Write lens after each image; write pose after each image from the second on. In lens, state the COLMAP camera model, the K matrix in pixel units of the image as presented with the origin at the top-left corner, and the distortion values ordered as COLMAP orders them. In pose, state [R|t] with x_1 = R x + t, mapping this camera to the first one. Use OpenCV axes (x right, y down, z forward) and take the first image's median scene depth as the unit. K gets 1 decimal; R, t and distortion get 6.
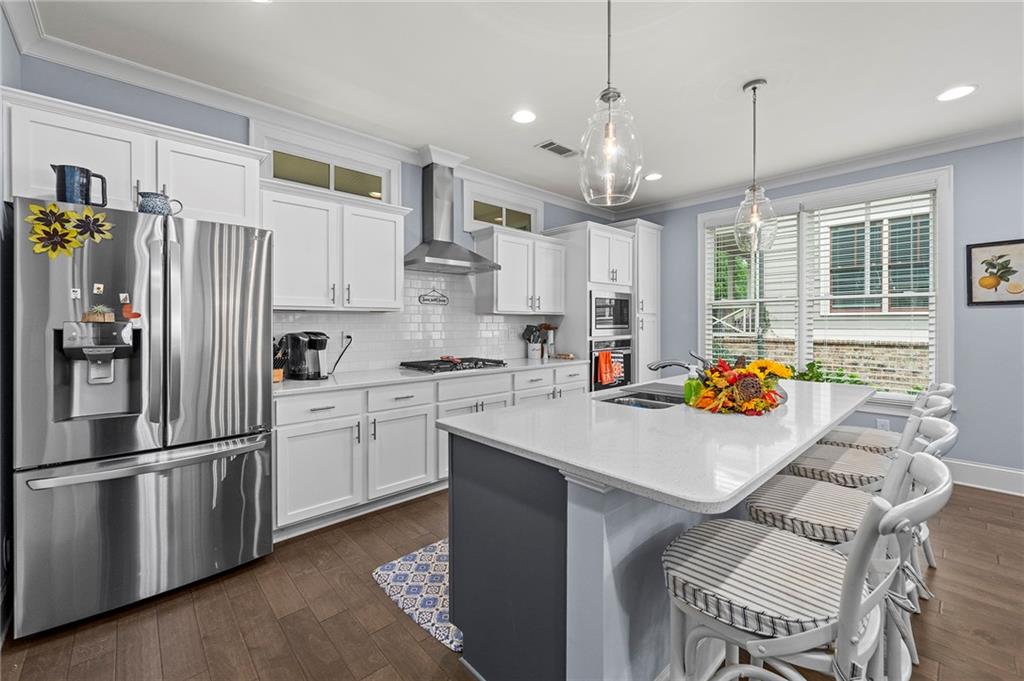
lens RADIAL K [[418.0, 0, 519.2], [0, 418.0, 325.8], [0, 0, 1]] dist [-0.000014, -0.000015]
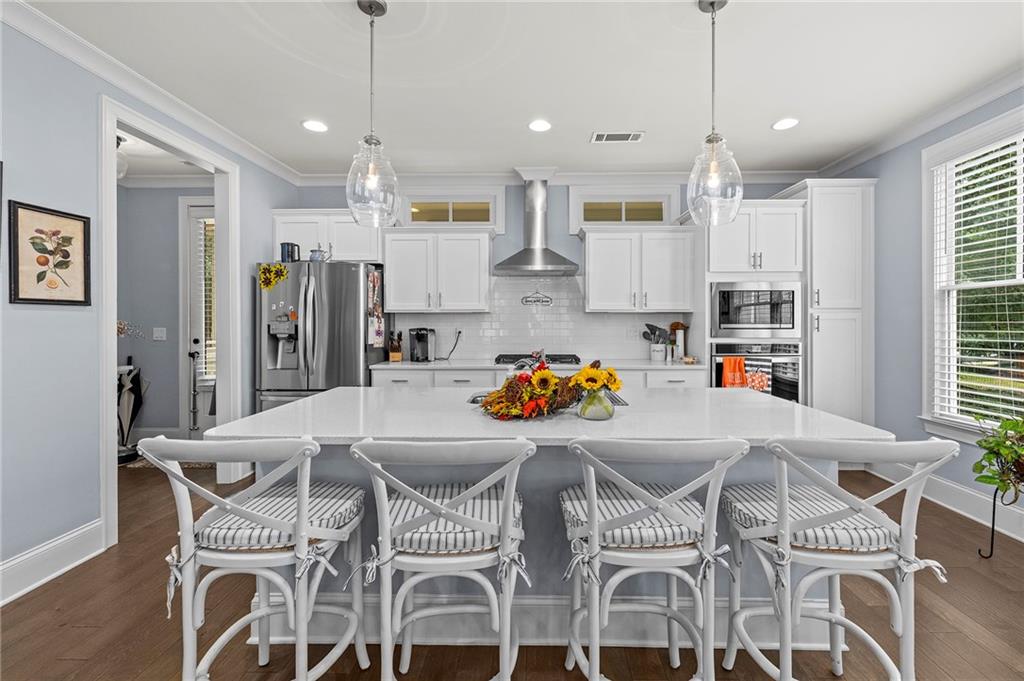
lens RADIAL K [[418.0, 0, 519.2], [0, 418.0, 325.8], [0, 0, 1]] dist [-0.000014, -0.000015]
pose [[0.725179, 0.006371, -0.688531, 0.463098], [-0.005006, 0.999980, 0.003980, 0.000036], [0.688542, 0.000561, 0.725196, 0.133490]]
